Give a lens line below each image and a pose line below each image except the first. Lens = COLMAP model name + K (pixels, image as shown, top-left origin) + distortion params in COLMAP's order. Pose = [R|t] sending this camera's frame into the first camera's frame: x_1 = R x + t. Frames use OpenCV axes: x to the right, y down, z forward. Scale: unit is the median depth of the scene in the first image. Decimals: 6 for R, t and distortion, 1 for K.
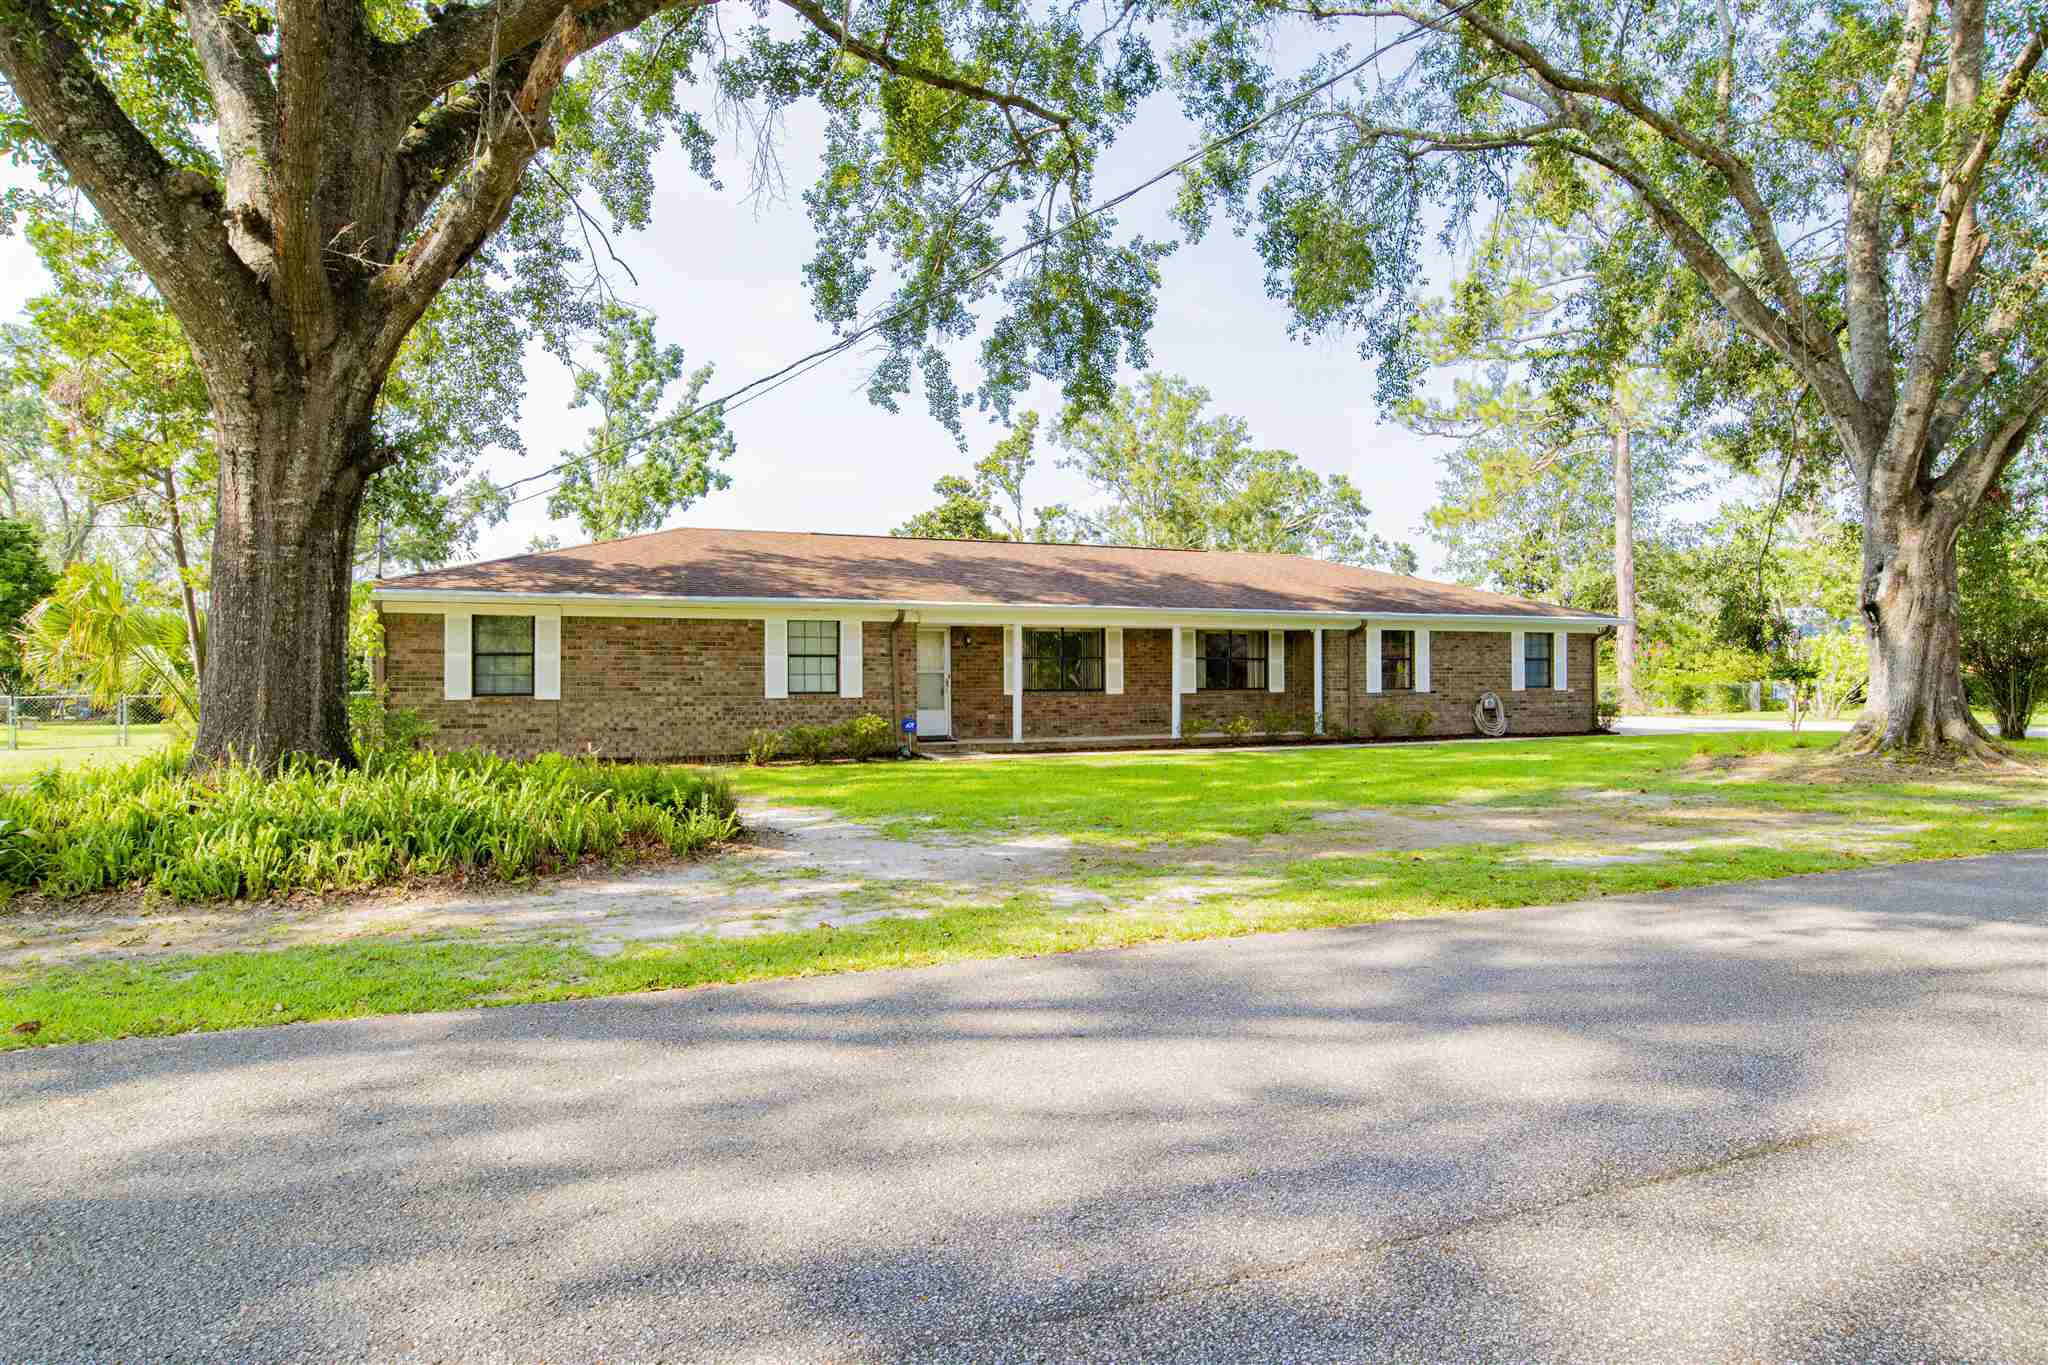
lens RADIAL K [[1109.7, 0, 1018.2], [0, 1109.7, 675.8], [0, 0, 1]] dist [-0.042919, 0.010785]
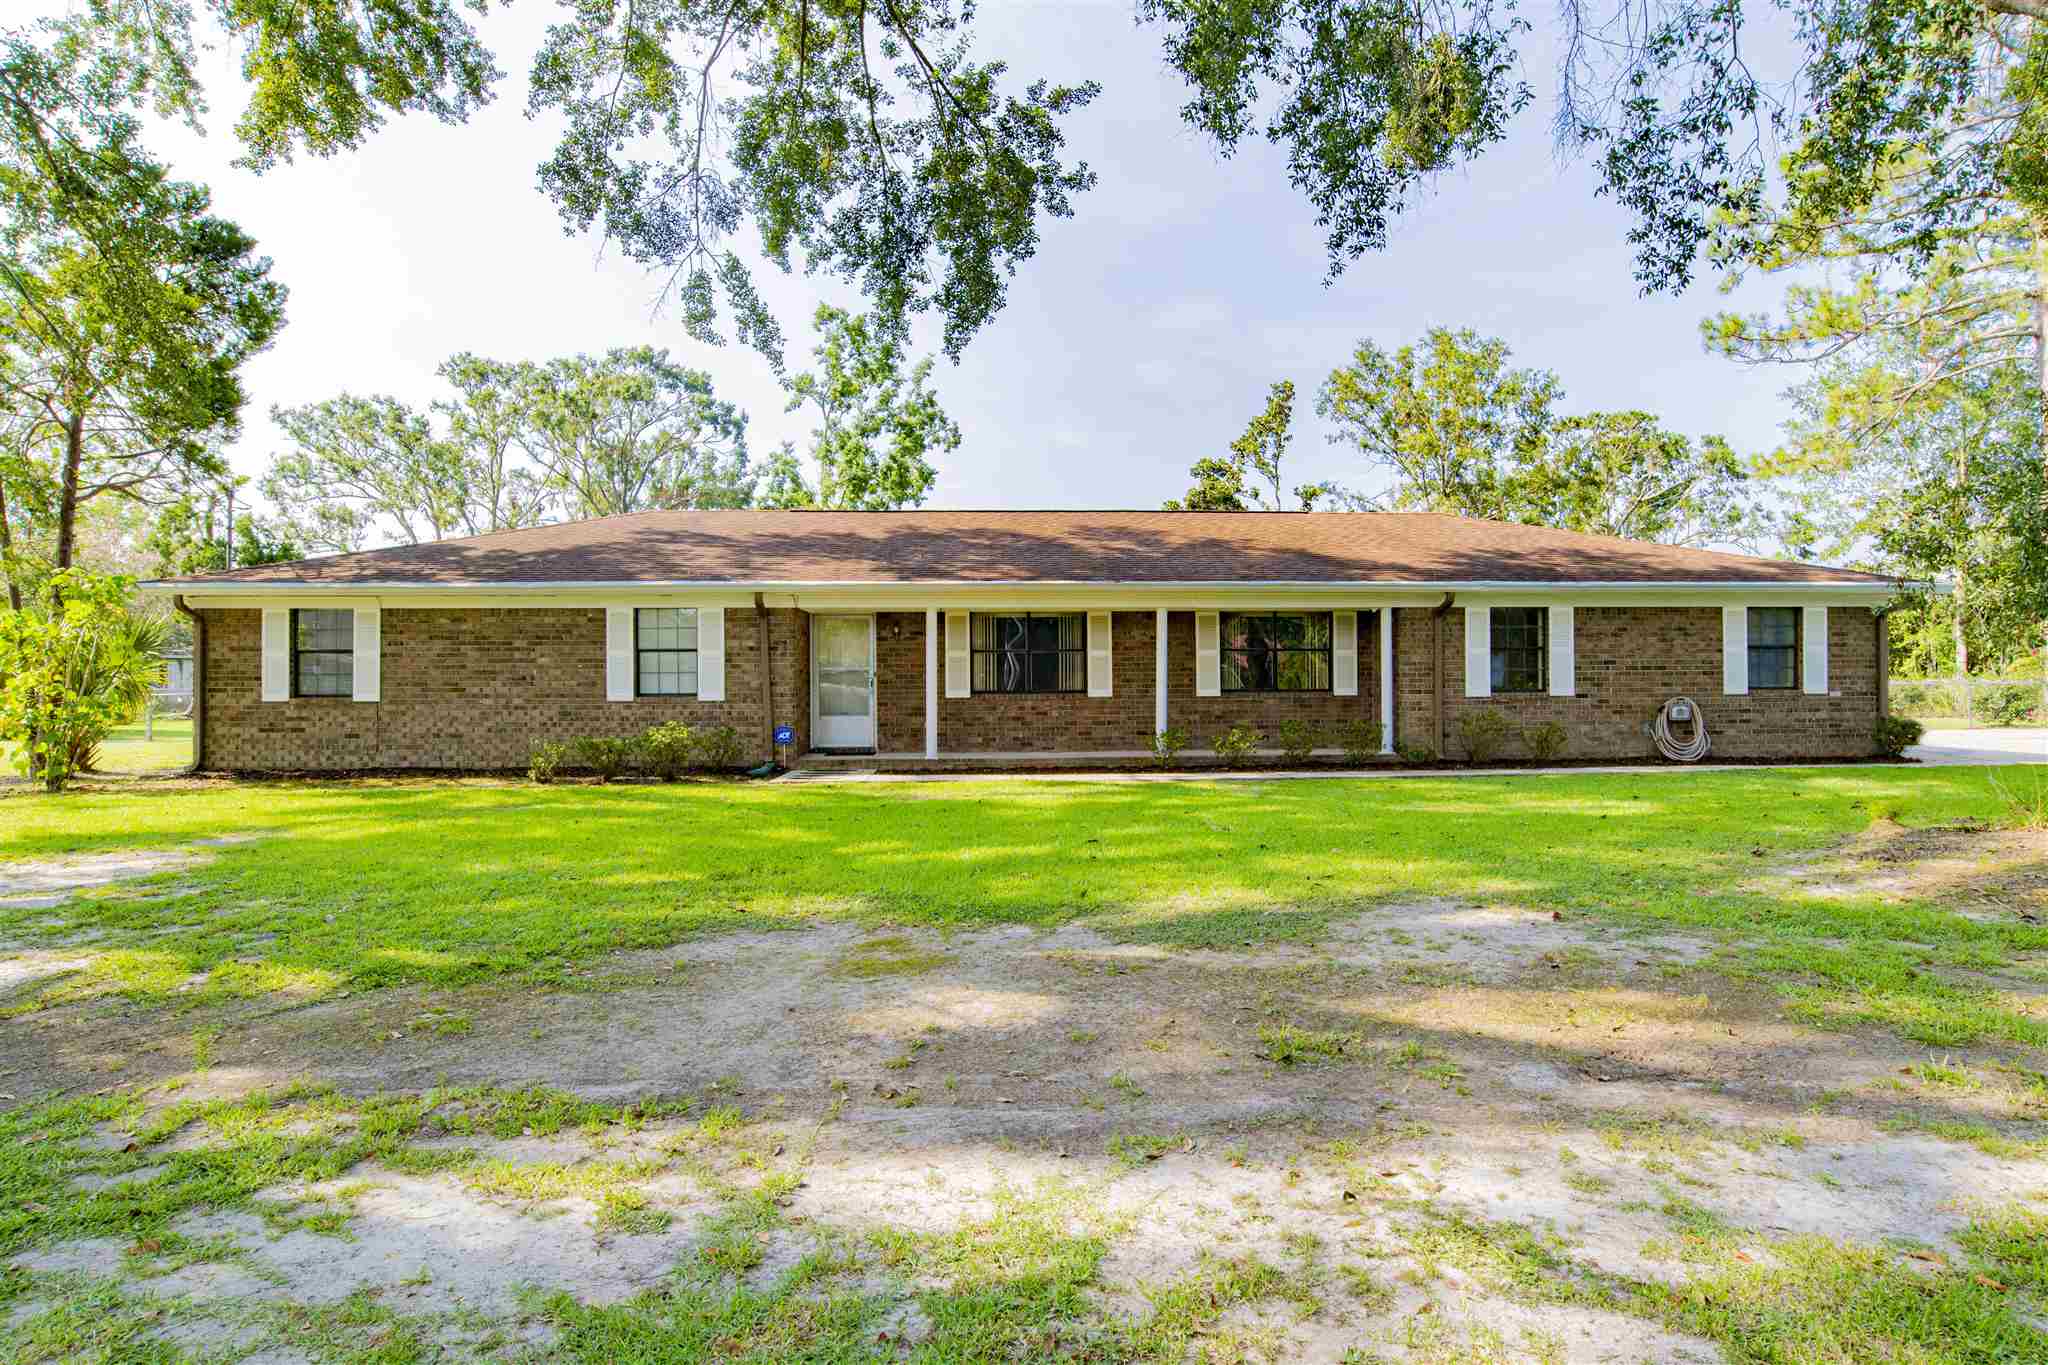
lens RADIAL K [[1080.3, 0, 1027.0], [0, 1080.3, 677.7], [0, 0, 1]] dist [-0.046250, 0.014033]
pose [[0.945758, -0.000464, -0.324873, 0.304583], [0.002306, 0.999983, 0.005287, -0.001051], [0.324865, -0.005750, 0.945743, 0.295431]]
